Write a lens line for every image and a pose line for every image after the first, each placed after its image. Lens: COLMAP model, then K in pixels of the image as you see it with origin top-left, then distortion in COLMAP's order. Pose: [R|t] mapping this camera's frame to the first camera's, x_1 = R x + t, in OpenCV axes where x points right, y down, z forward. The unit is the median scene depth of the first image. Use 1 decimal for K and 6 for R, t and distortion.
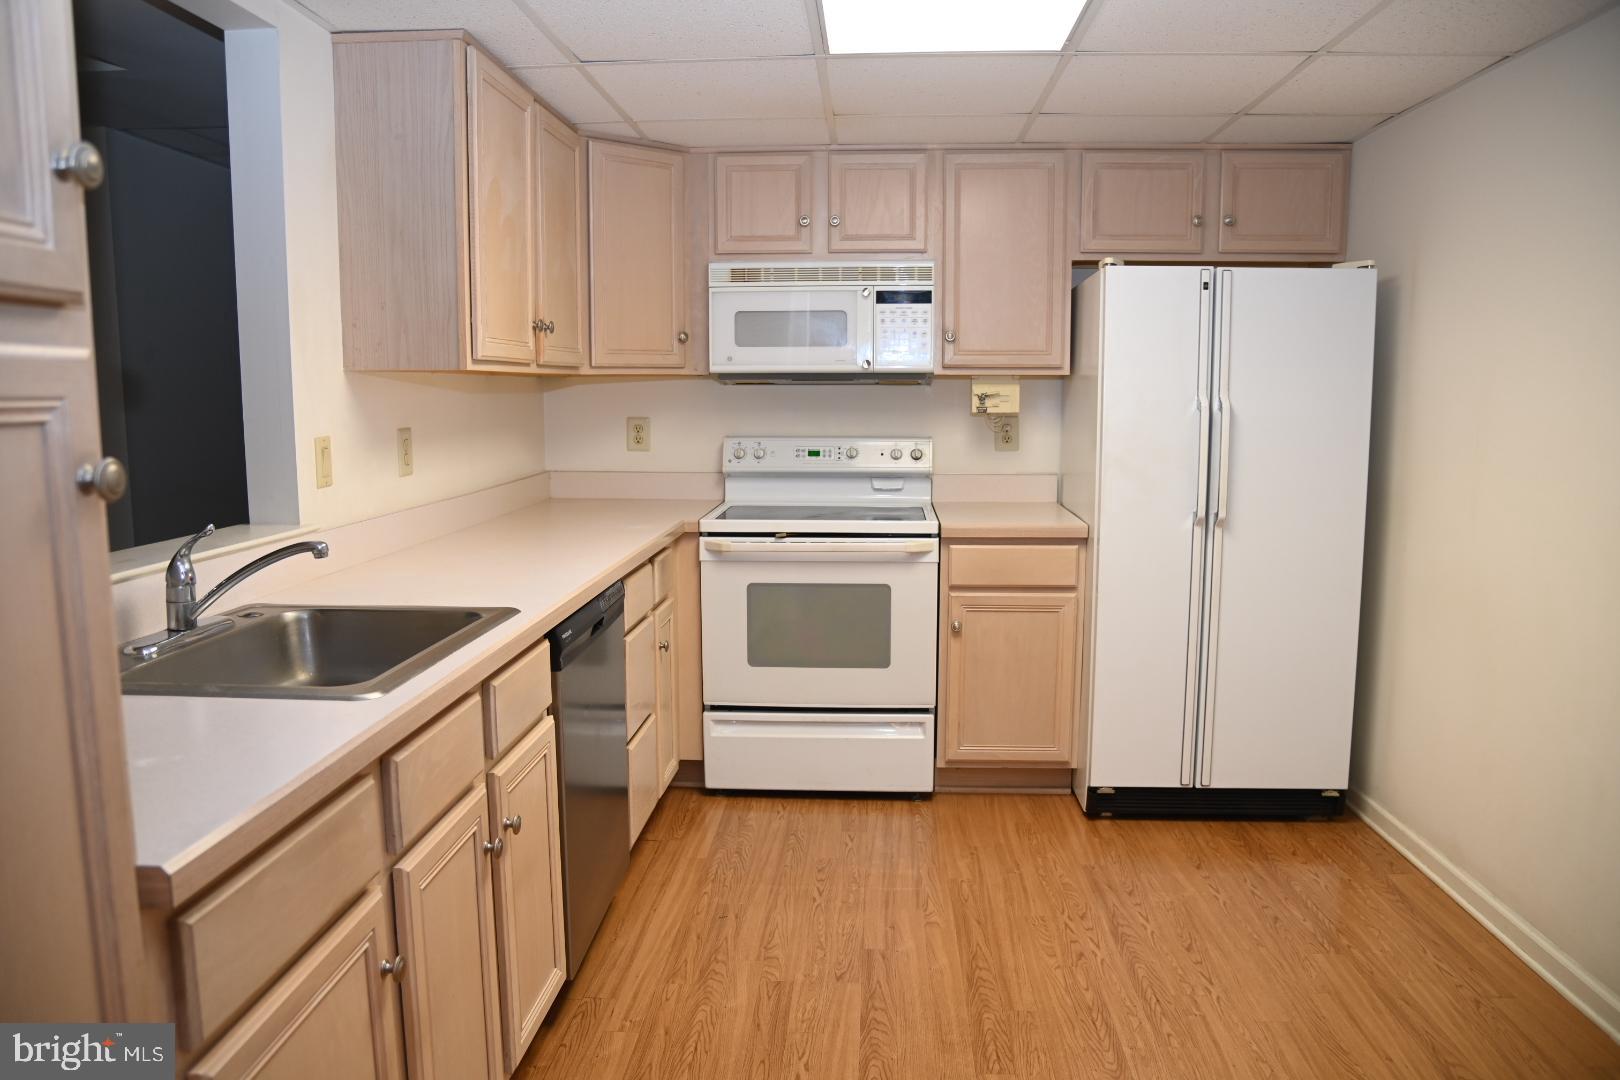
lens RADIAL K [[1129.0, 0, 817.6], [0, 1129.0, 537.6], [0, 0, 1]] dist [-0.107073, 0.085043]
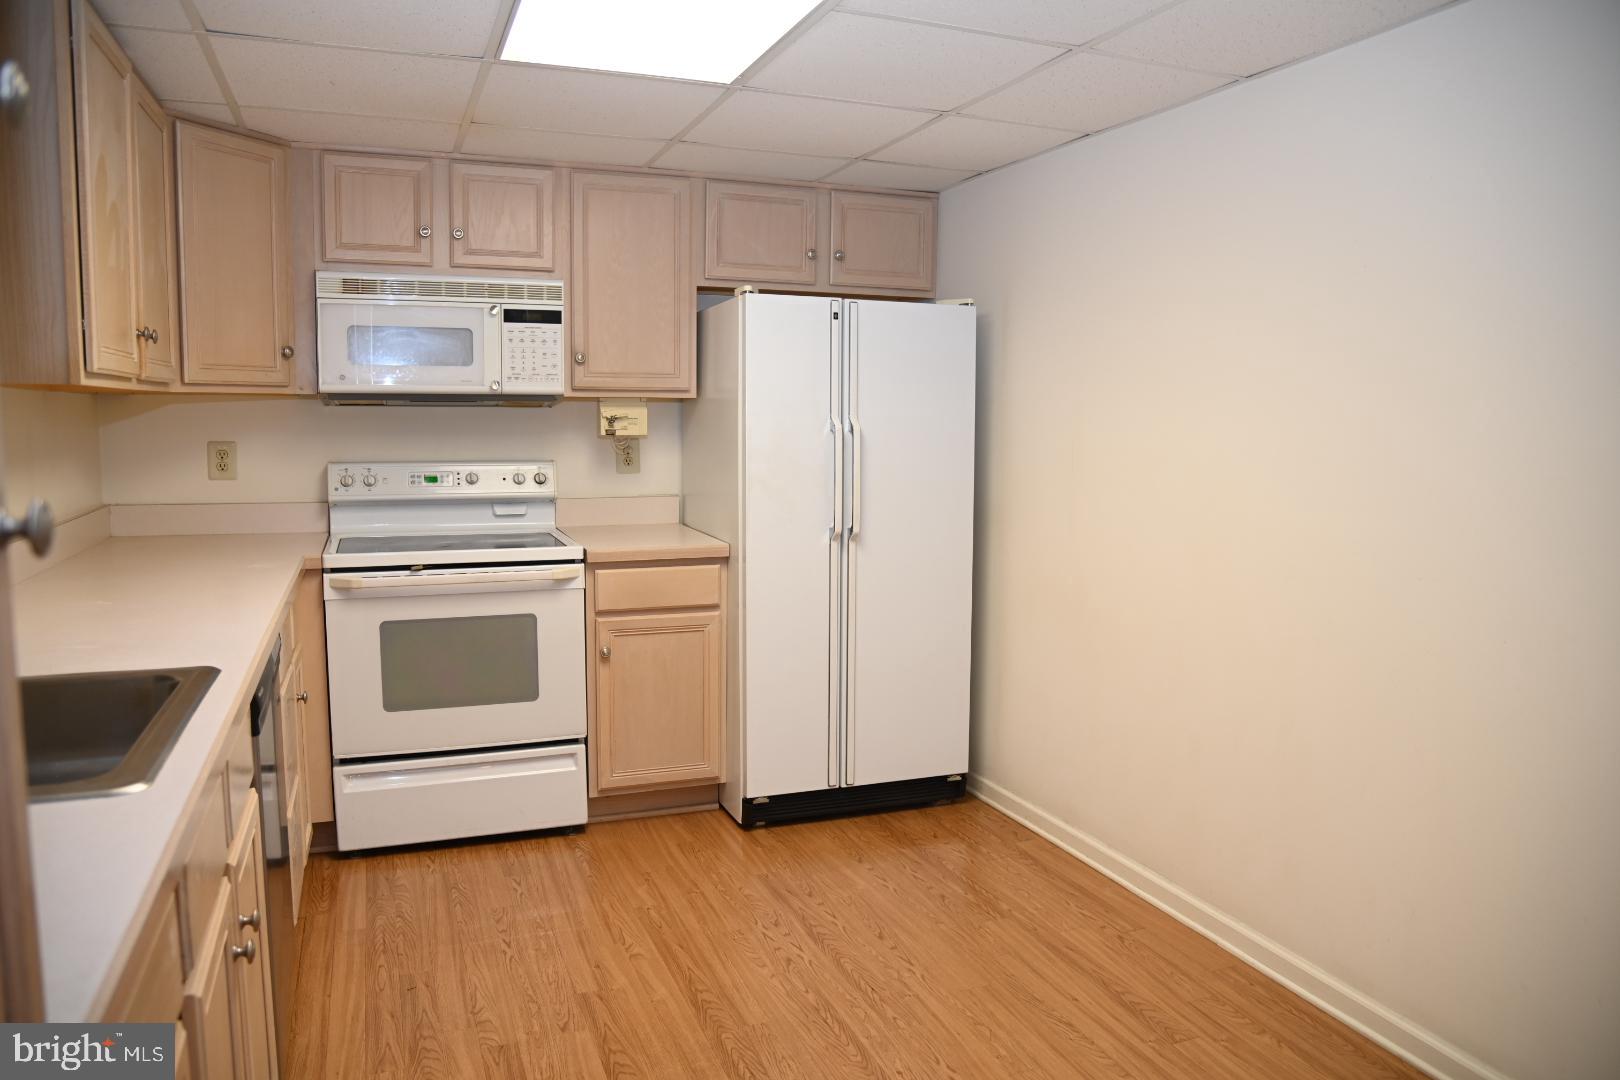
lens RADIAL K [[1129.0, 0, 817.6], [0, 1129.0, 537.6], [0, 0, 1]] dist [-0.107073, 0.085043]
pose [[0.908630, -0.035616, 0.416079, -0.113358], [0.043557, 0.999005, -0.009604, -0.003699], [-0.415323, 0.026850, 0.909278, 0.027435]]
